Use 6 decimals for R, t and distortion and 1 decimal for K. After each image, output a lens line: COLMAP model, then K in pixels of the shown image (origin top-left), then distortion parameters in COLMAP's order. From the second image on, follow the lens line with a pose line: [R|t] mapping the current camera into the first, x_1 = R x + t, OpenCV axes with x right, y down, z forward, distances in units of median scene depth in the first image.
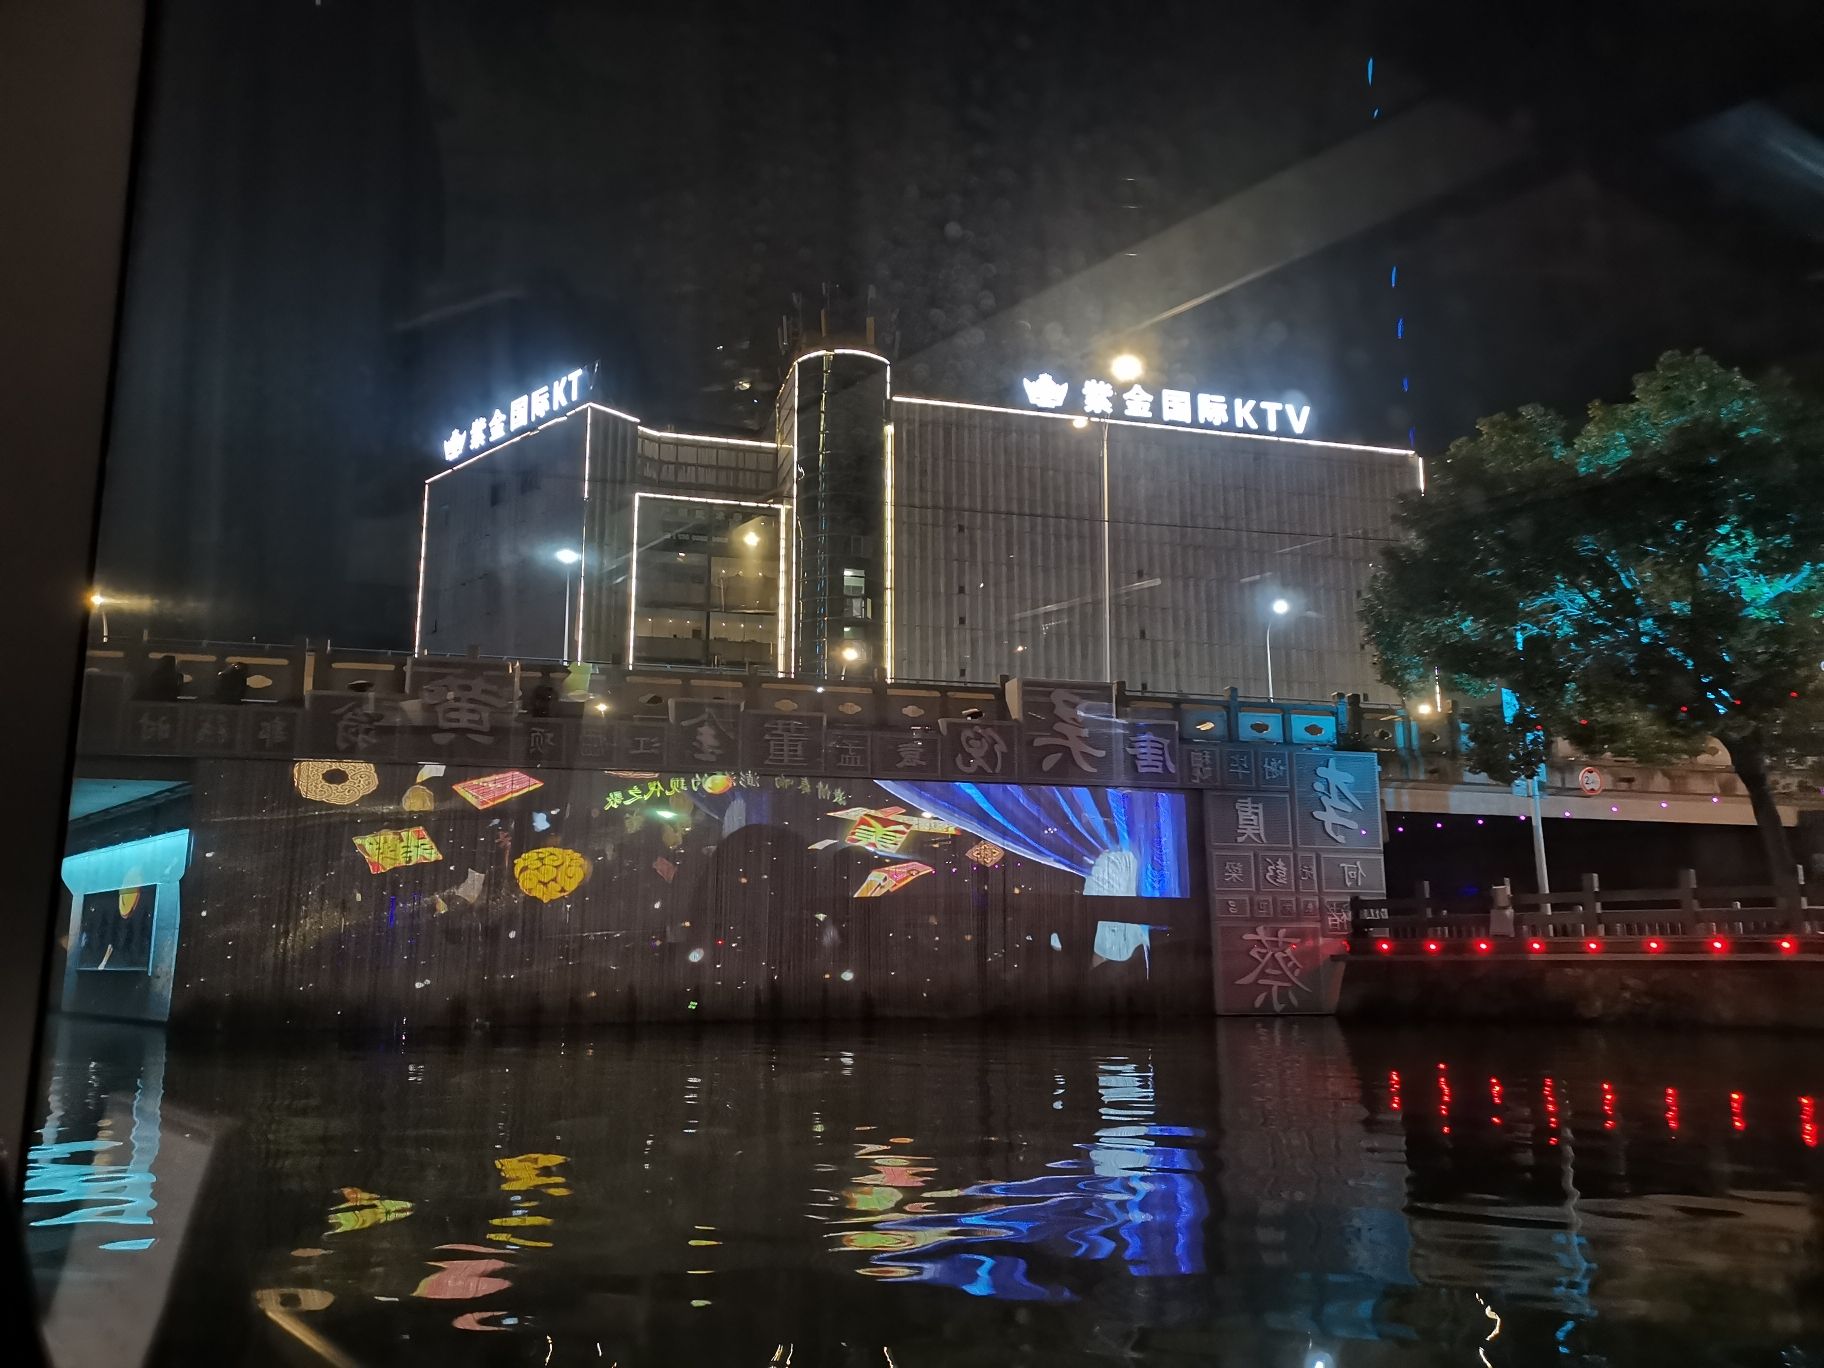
lens RADIAL K [[1433.8, 0, 912.0], [0, 1433.8, 684.0], [0, 0, 1]] dist [0.077918, 0.001200]
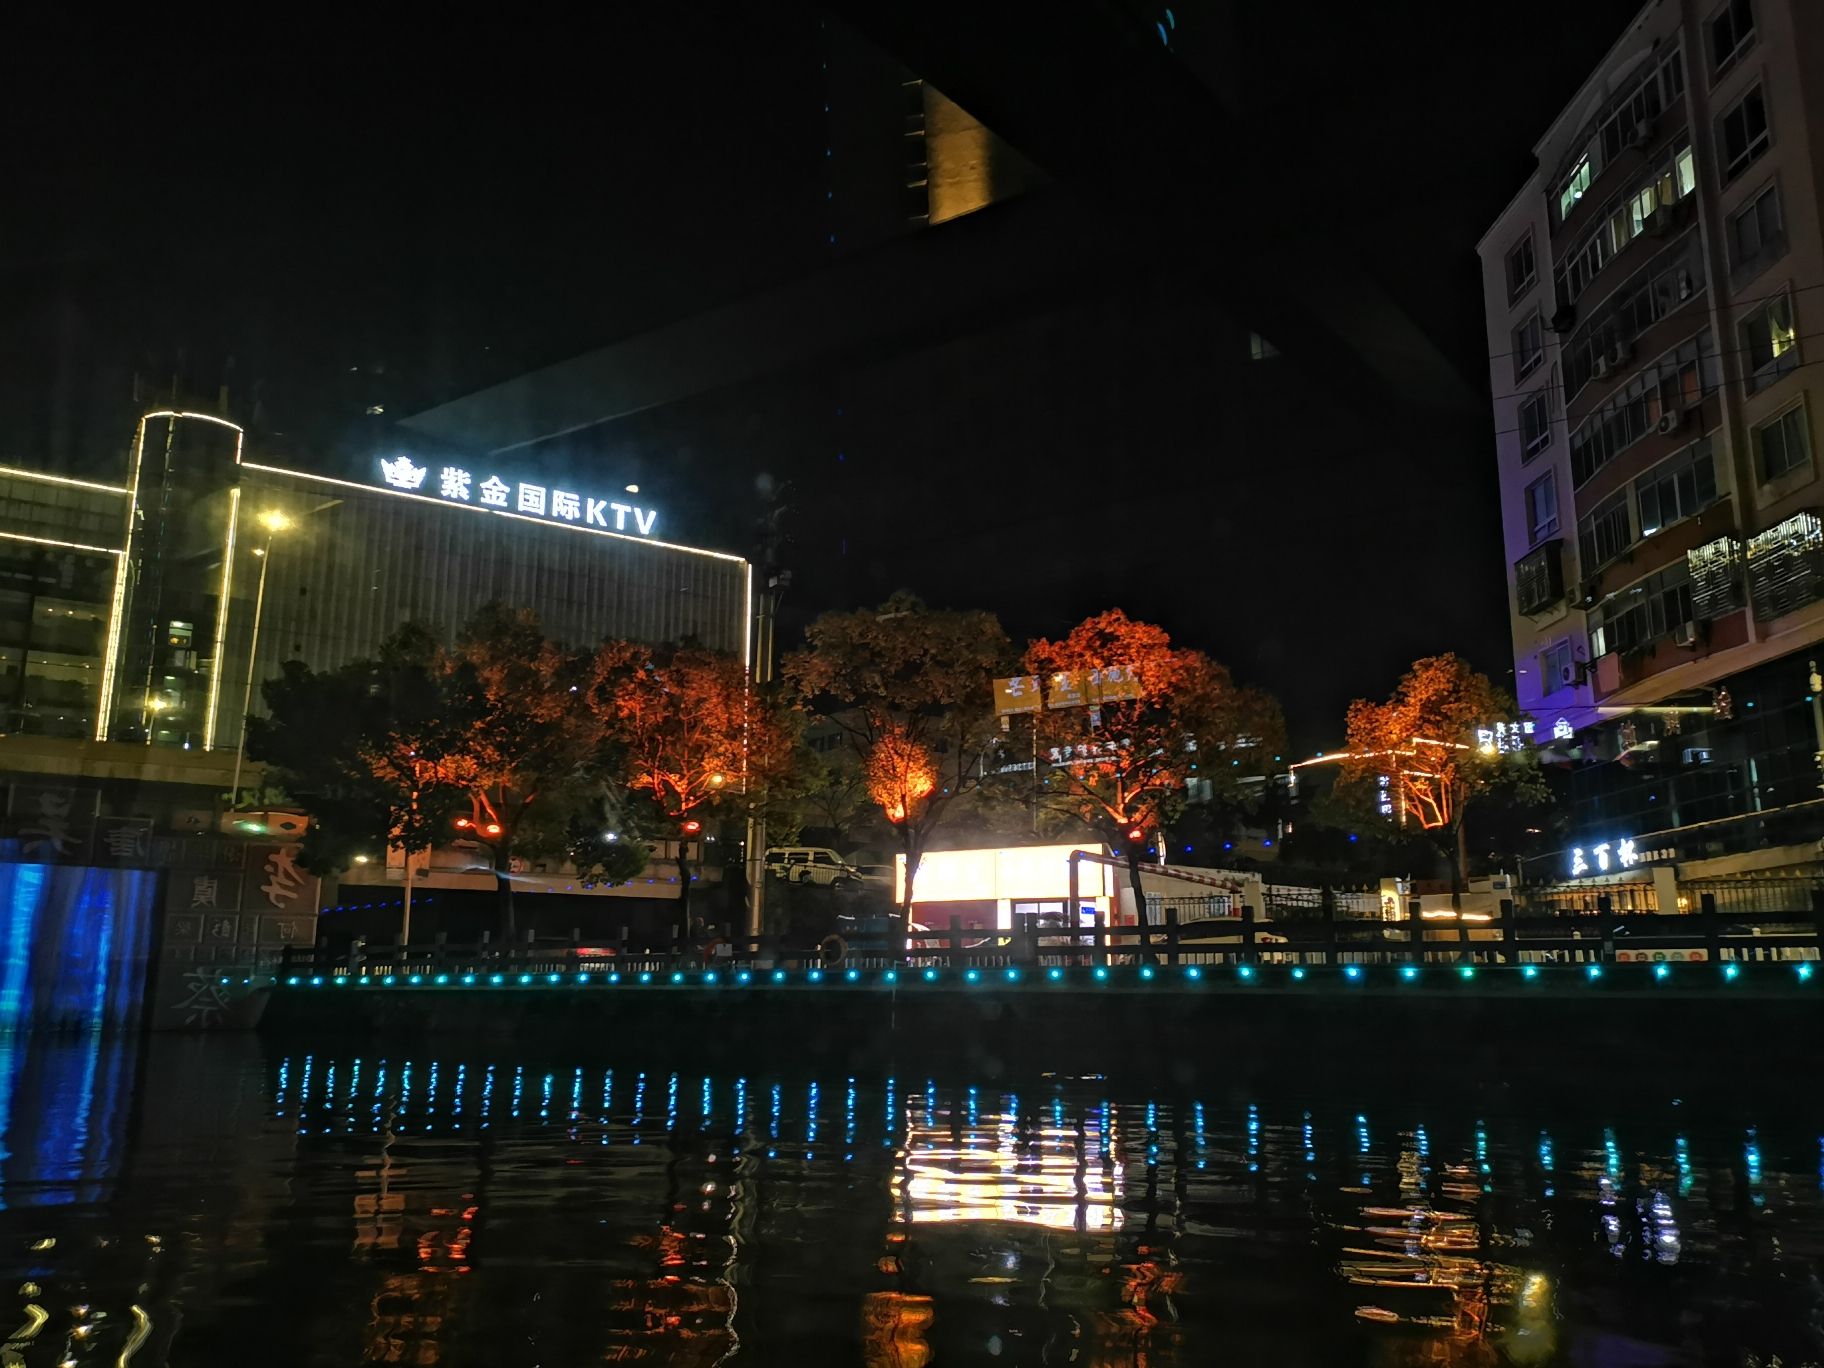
lens RADIAL K [[1399.4, 0, 913.2], [0, 1399.4, 727.4], [0, 0, 1]] dist [0.004349, -0.000565]
pose [[0.942678, 0.063610, 0.327584, 0.127745], [-0.065610, 0.997833, -0.004956, -0.030722], [-0.327189, -0.016820, 0.944809, -0.151062]]
